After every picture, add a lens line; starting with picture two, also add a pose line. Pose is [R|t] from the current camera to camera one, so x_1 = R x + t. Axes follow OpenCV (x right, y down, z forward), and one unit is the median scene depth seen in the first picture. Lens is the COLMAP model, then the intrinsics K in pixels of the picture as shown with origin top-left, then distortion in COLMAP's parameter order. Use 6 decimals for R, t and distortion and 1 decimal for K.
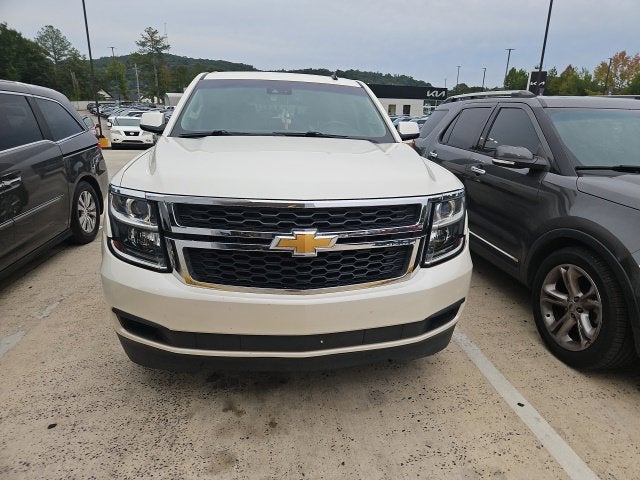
lens RADIAL K [[427.3, 0, 328.5], [0, 427.3, 246.2], [0, 0, 1]] dist [0.065878, -0.052423]
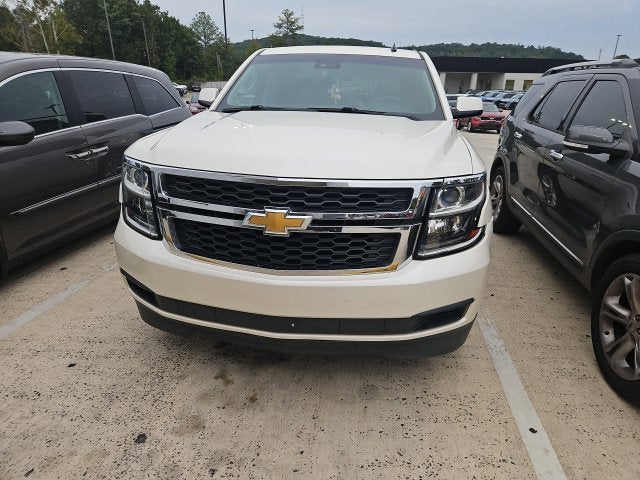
lens RADIAL K [[427.3, 0, 327.3], [0, 427.3, 241.1], [0, 0, 1]] dist [0.065878, -0.052423]
pose [[0.961886, 0.088519, -0.258728, 0.213197], [-0.079428, 0.995806, 0.045405, -0.011481], [0.261662, -0.023124, 0.964882, 0.067220]]
